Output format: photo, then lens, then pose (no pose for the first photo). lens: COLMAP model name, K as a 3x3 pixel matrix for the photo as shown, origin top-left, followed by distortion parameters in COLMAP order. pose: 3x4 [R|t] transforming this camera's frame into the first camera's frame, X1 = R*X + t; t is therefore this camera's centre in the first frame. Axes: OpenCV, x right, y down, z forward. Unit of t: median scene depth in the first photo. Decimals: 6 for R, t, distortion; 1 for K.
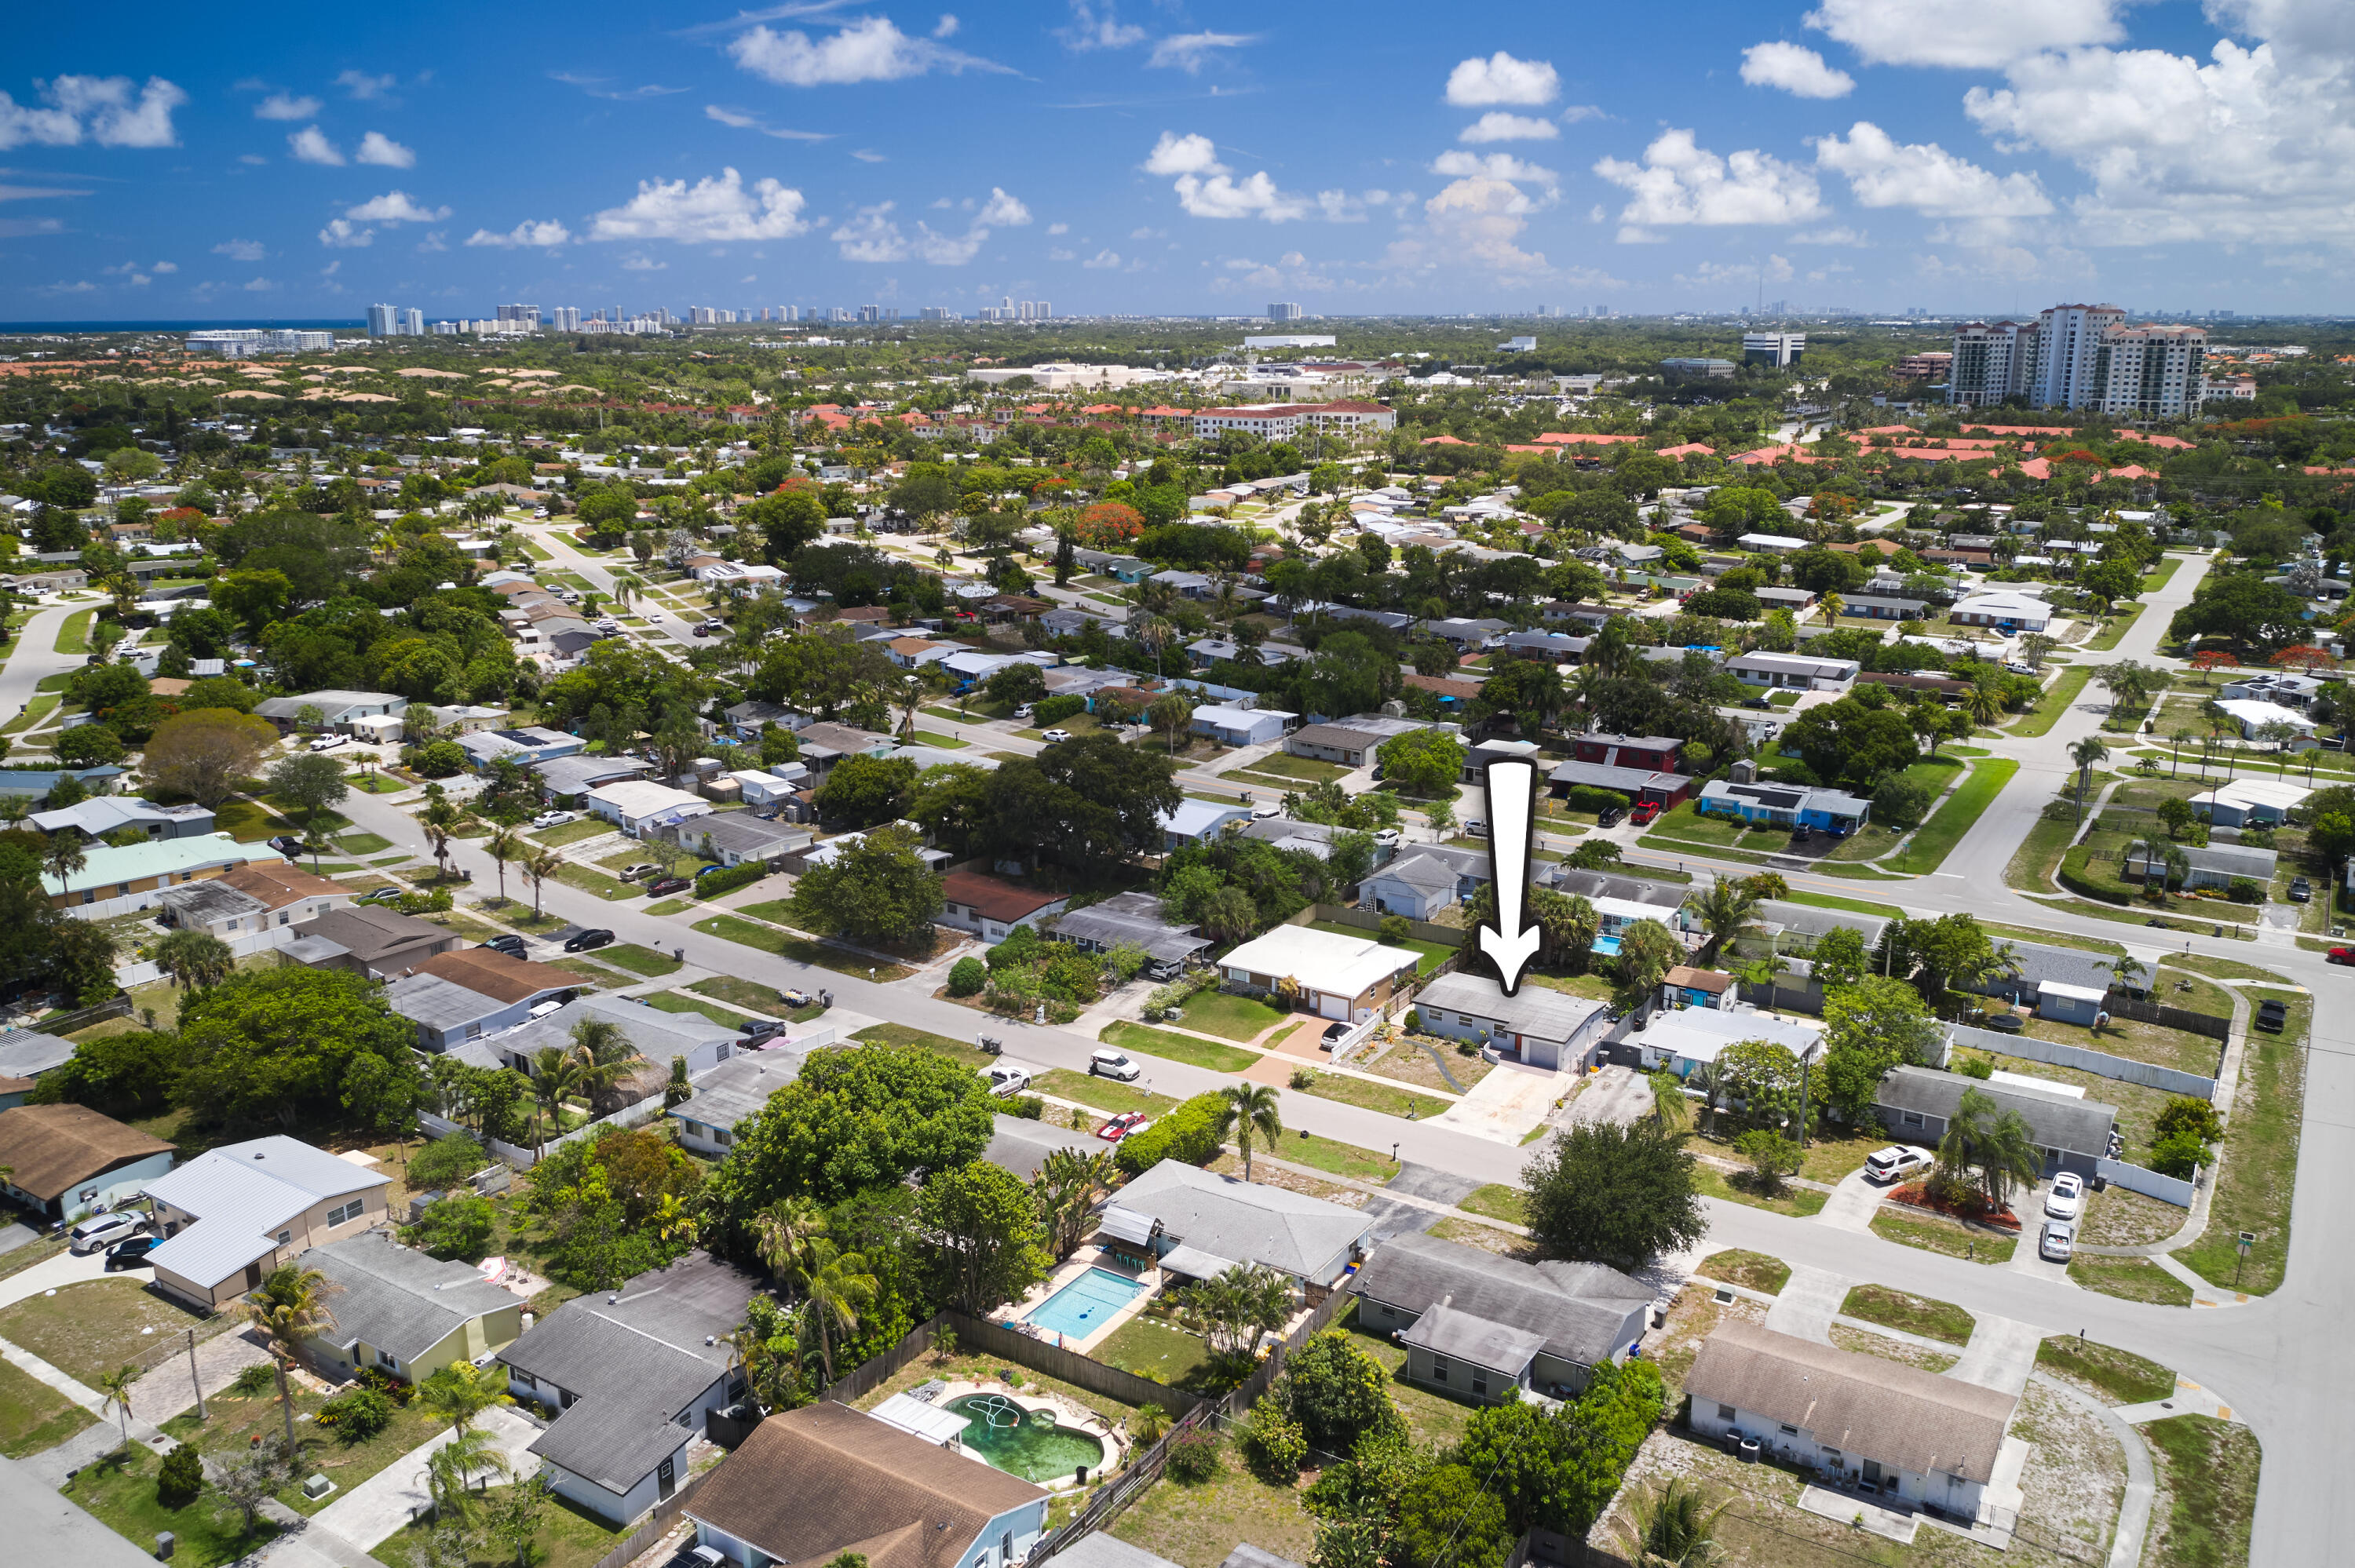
lens RADIAL K [[1848.4, 0, 1171.8], [0, 1848.4, 782.1], [0, 0, 1]] dist [-0.013755, -0.003668]
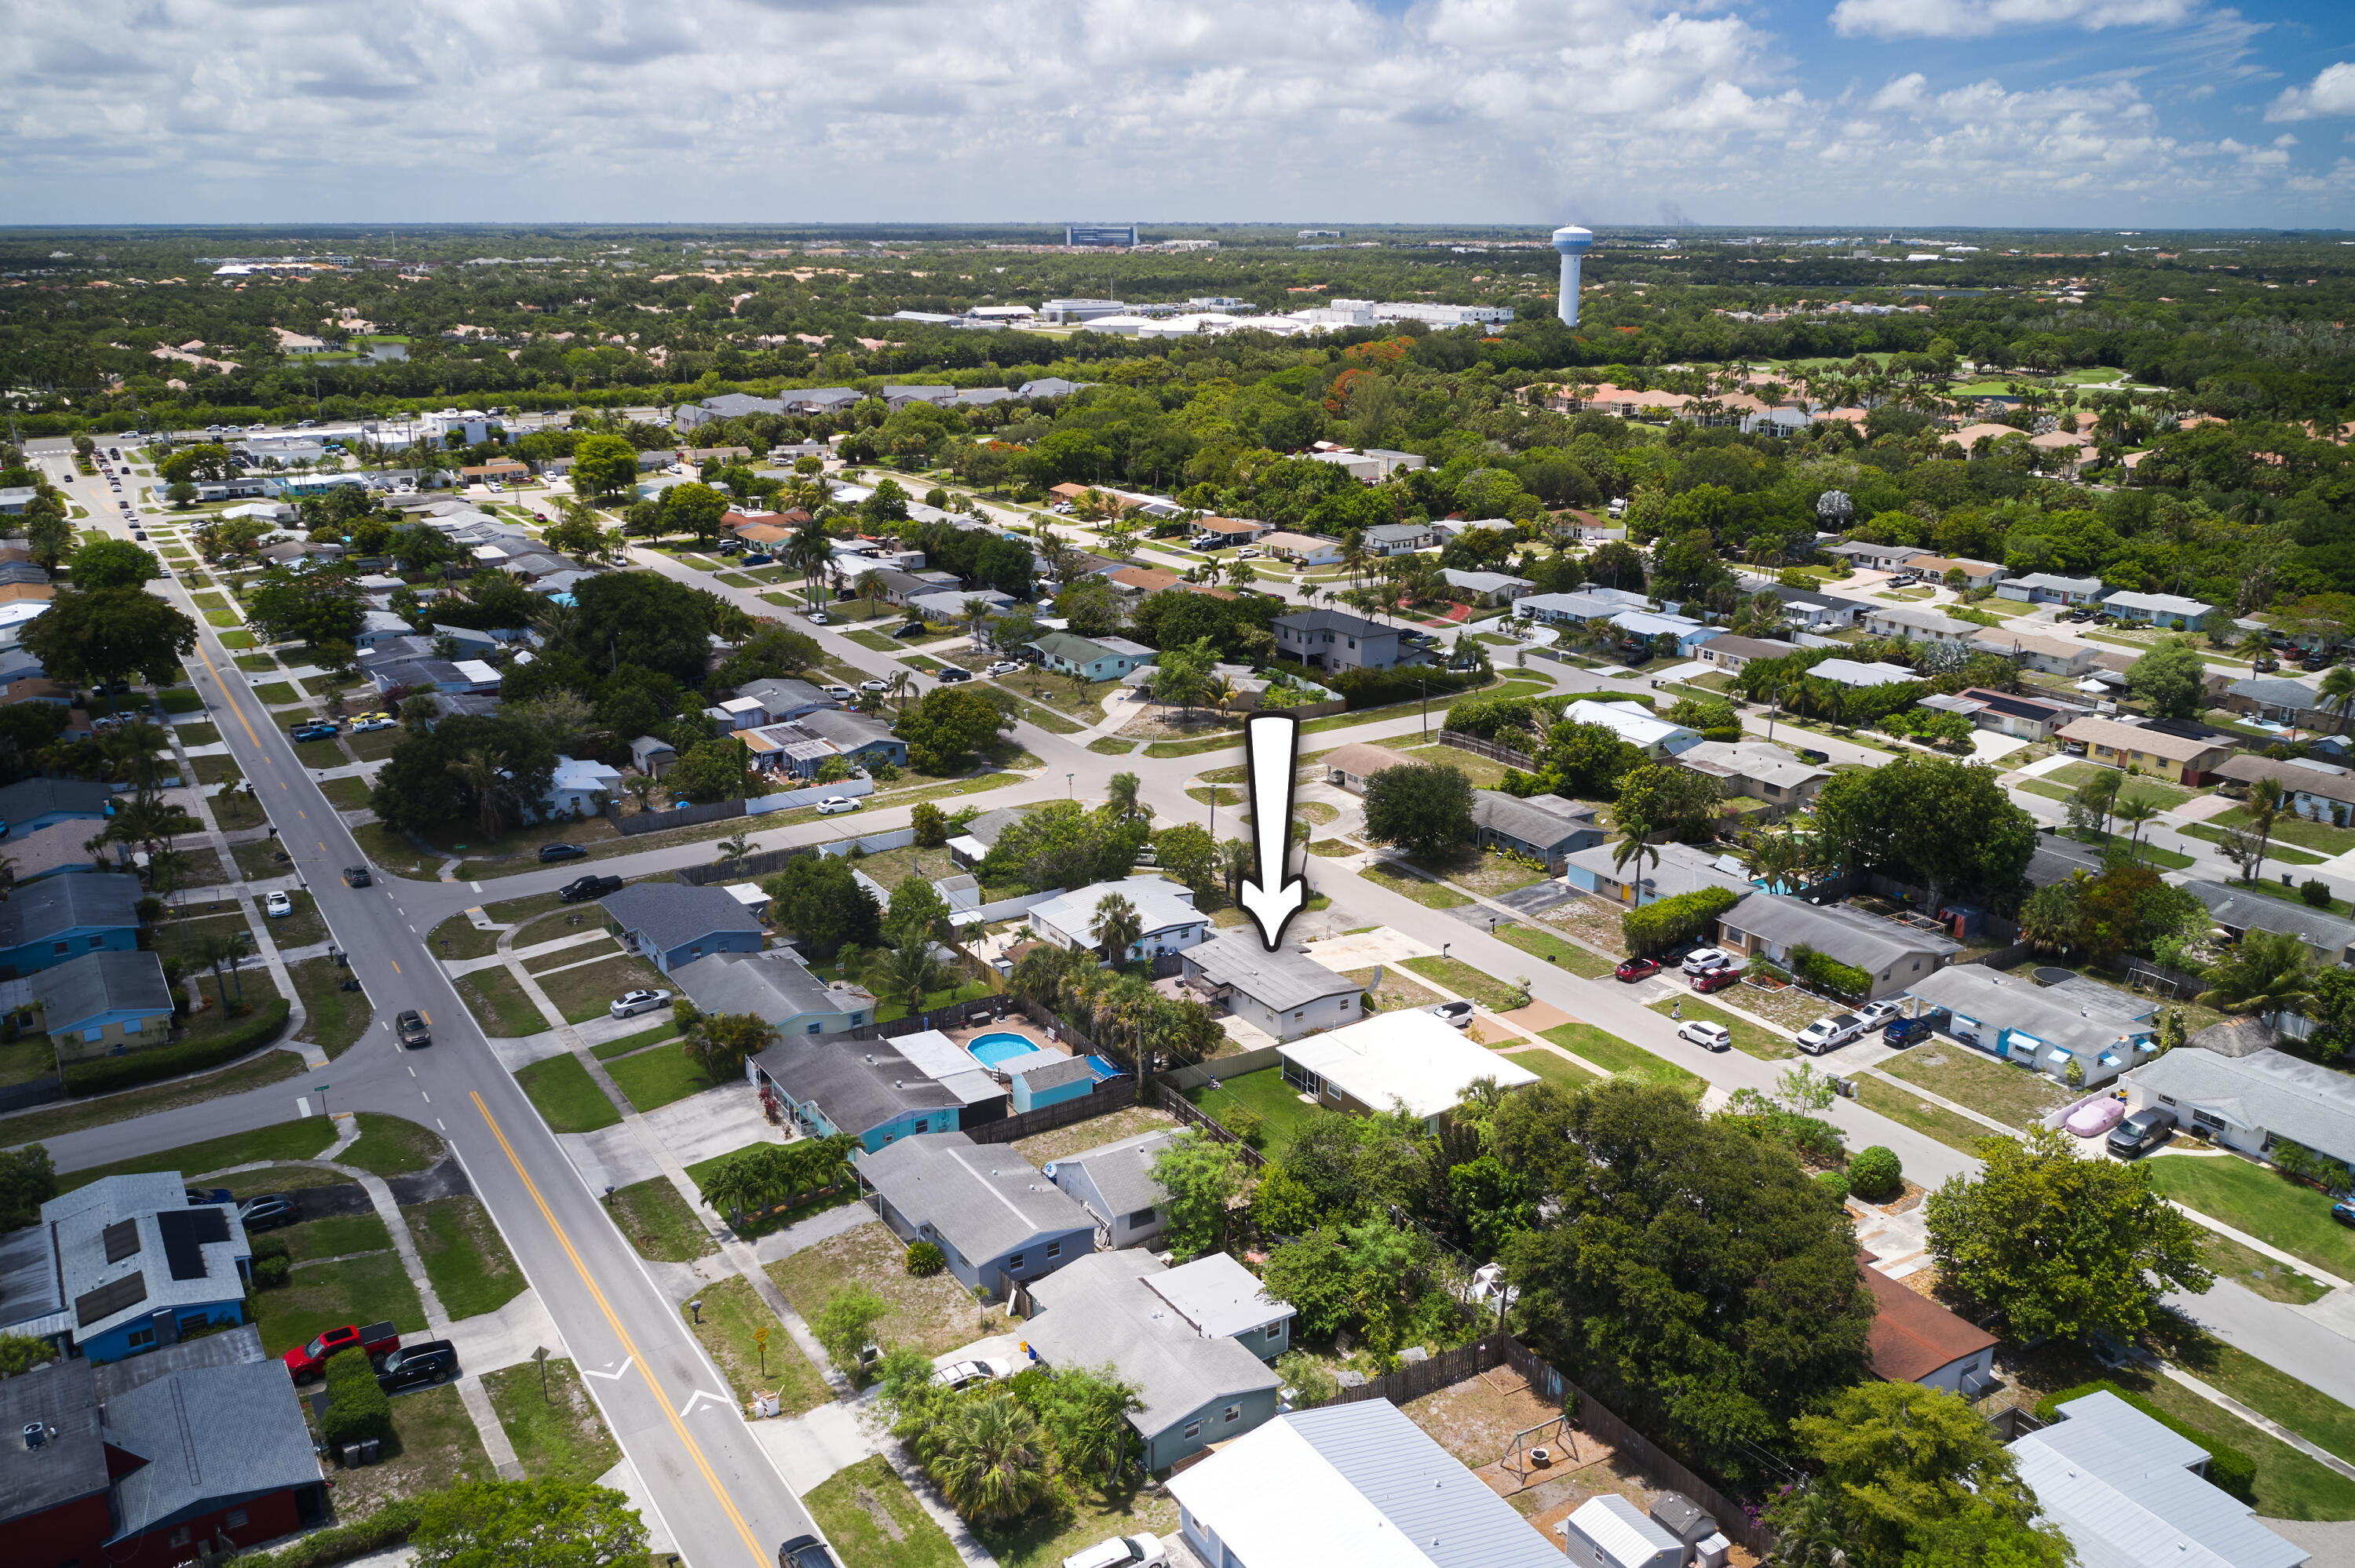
lens RADIAL K [[1848.4, 0, 1171.8], [0, 1848.4, 782.1], [0, 0, 1]] dist [-0.013755, -0.003668]
pose [[-0.913130, -0.116678, 0.390615, -0.113766], [0.103714, 0.860153, 0.499379, -0.385997], [-0.394255, 0.496511, -0.773330, 1.490982]]
